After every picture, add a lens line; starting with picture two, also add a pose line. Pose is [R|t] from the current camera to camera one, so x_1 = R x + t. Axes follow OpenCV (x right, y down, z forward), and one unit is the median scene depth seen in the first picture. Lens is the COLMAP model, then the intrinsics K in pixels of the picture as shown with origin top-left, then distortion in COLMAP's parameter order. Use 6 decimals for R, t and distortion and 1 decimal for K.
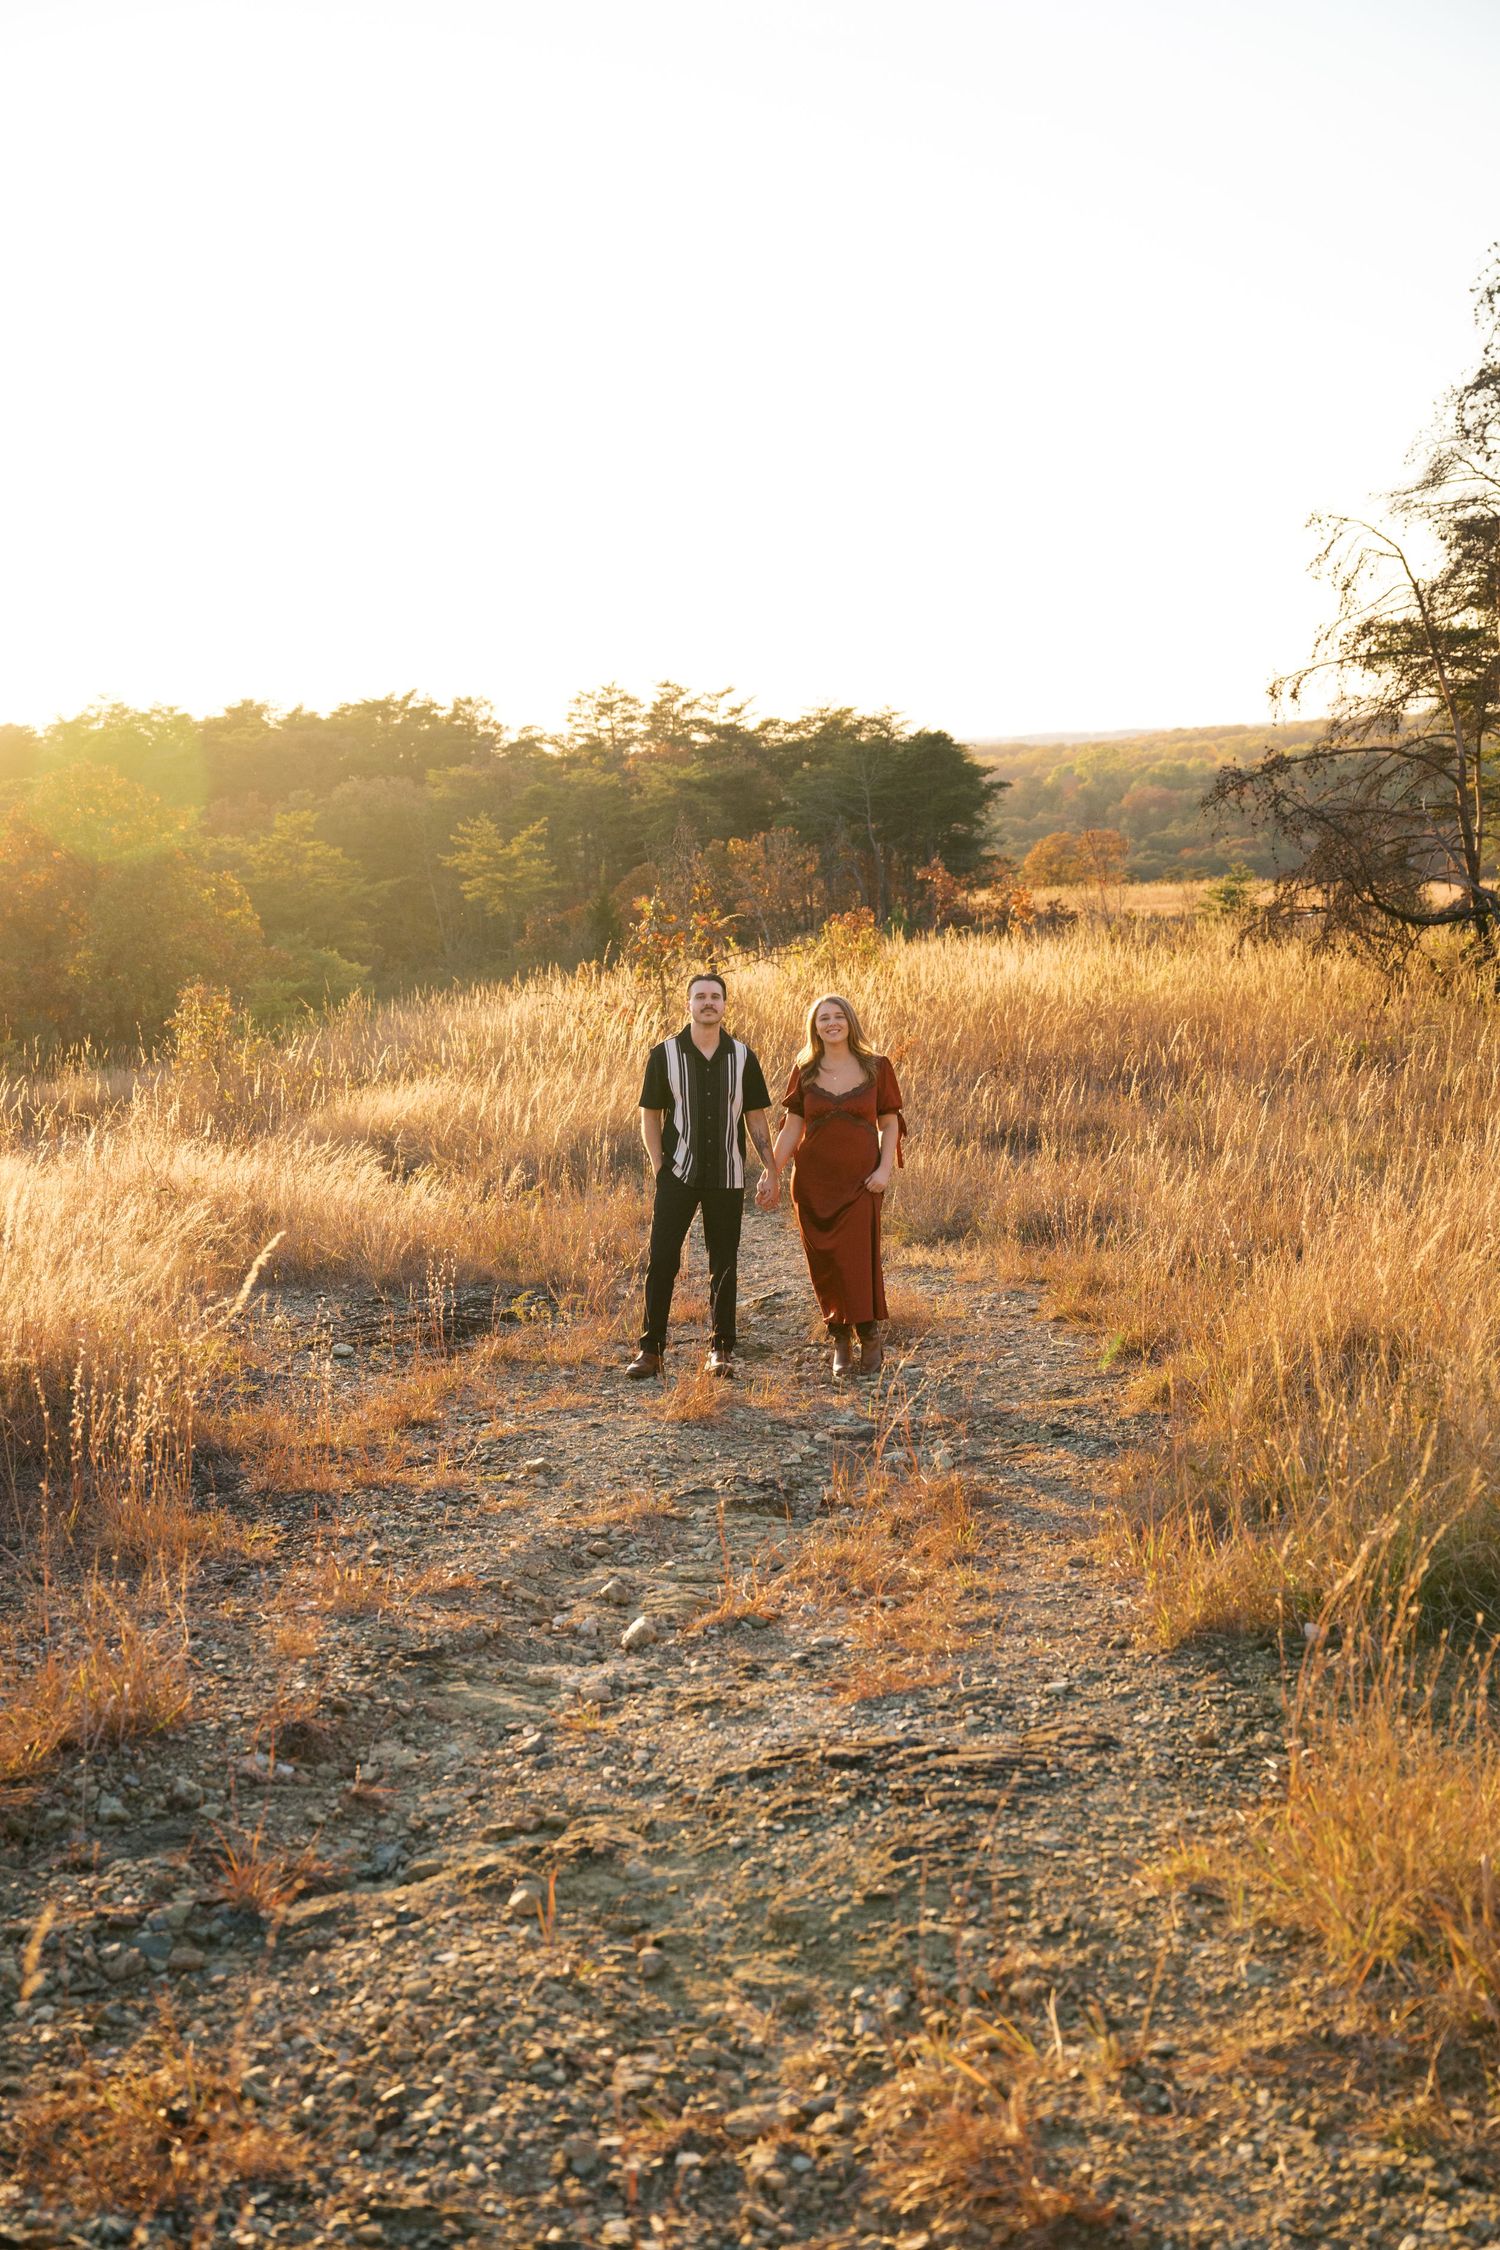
lens RADIAL K [[2701.5, 0, 775.0], [0, 2701.5, 1184.2], [0, 0, 1]] dist [-0.011532, 0.028472]
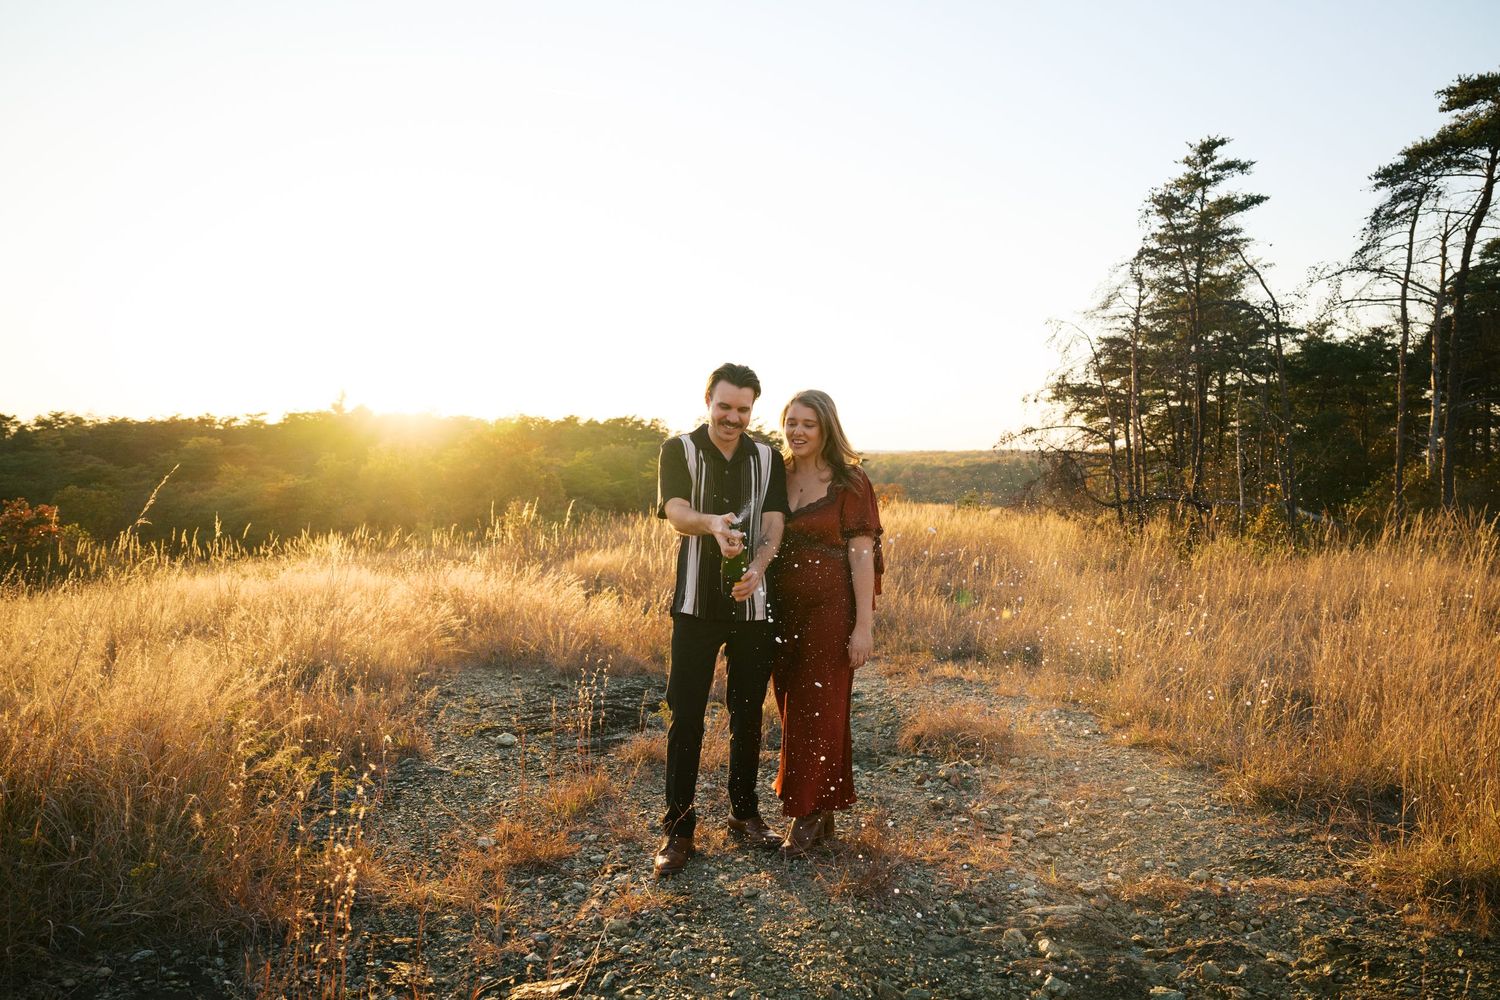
lens RADIAL K [[1032.0, 0, 750.0], [0, 1032.0, 500.0], [0, 0, 1]] dist [-0.001780, 0.004619]
pose [[0.998332, 0.055010, -0.017522, -0.037973], [-0.056590, 0.992508, -0.108282, 0.002066], [0.011434, 0.109093, 0.993966, 0.376476]]
